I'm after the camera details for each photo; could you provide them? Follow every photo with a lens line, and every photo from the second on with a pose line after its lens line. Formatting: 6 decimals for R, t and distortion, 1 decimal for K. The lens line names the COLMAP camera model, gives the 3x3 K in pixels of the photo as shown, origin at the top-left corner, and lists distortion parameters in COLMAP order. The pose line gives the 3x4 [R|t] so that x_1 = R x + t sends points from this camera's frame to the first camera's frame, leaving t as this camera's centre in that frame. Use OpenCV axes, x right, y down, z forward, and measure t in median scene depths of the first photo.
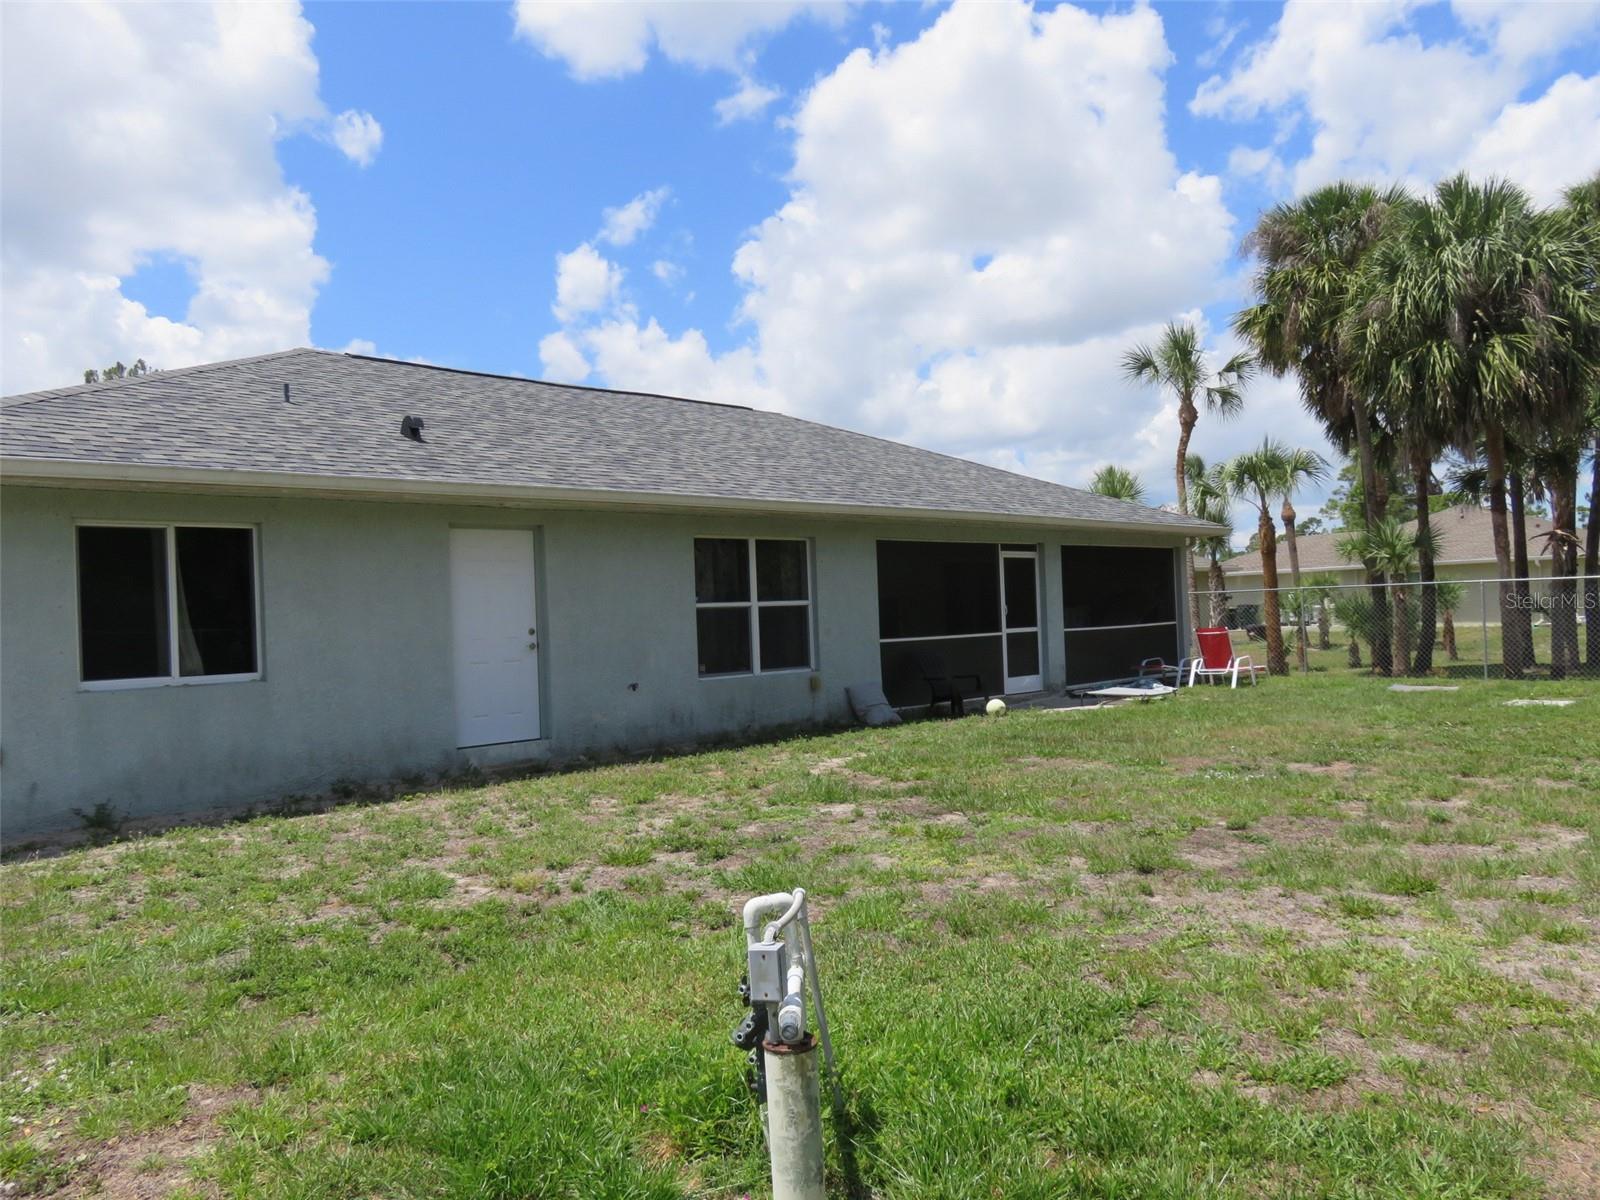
lens RADIAL K [[1260.6, 0, 800.0], [0, 1260.6, 600.0], [0, 0, 1]] dist [0.000879, 0.008944]
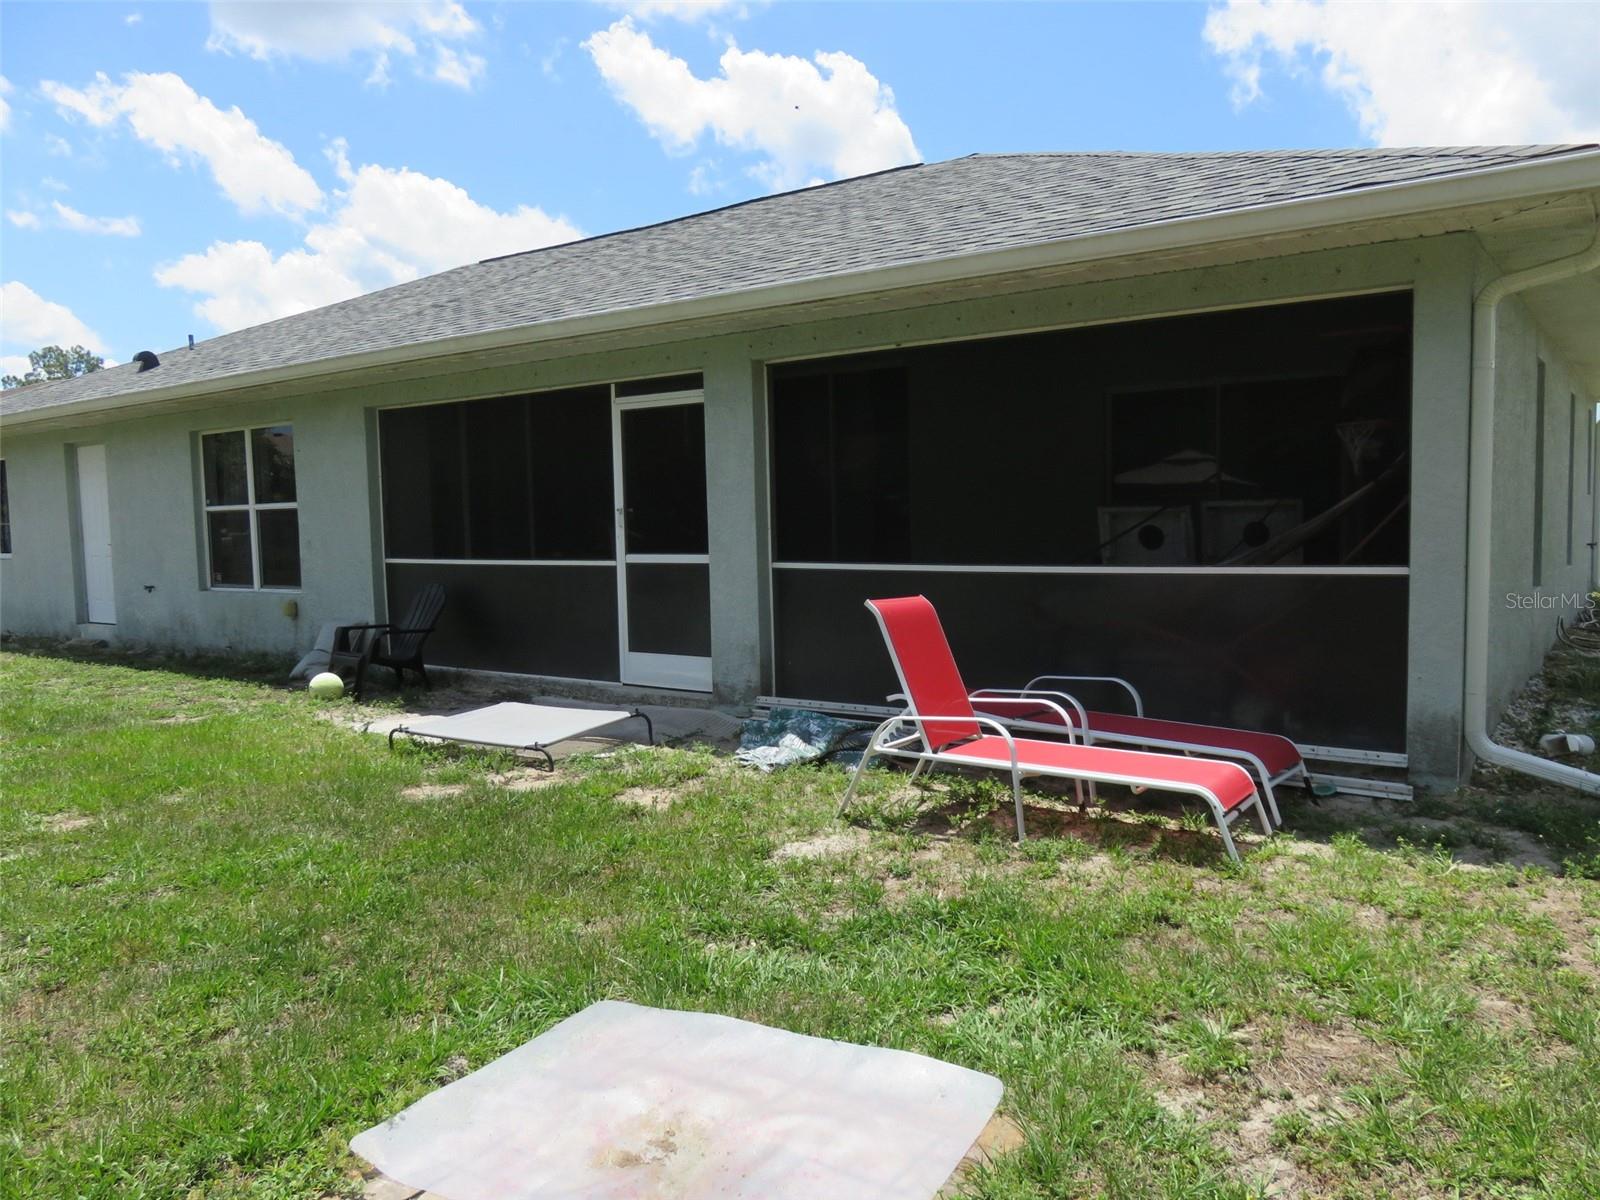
lens RADIAL K [[1260.6, 0, 800.0], [0, 1260.6, 600.0], [0, 0, 1]] dist [0.000879, 0.008944]
pose [[0.084011, 0.088484, -0.992528, 0.669800], [0.021426, 0.995659, 0.090577, -0.002868], [0.996234, -0.028875, 0.081750, 1.032772]]
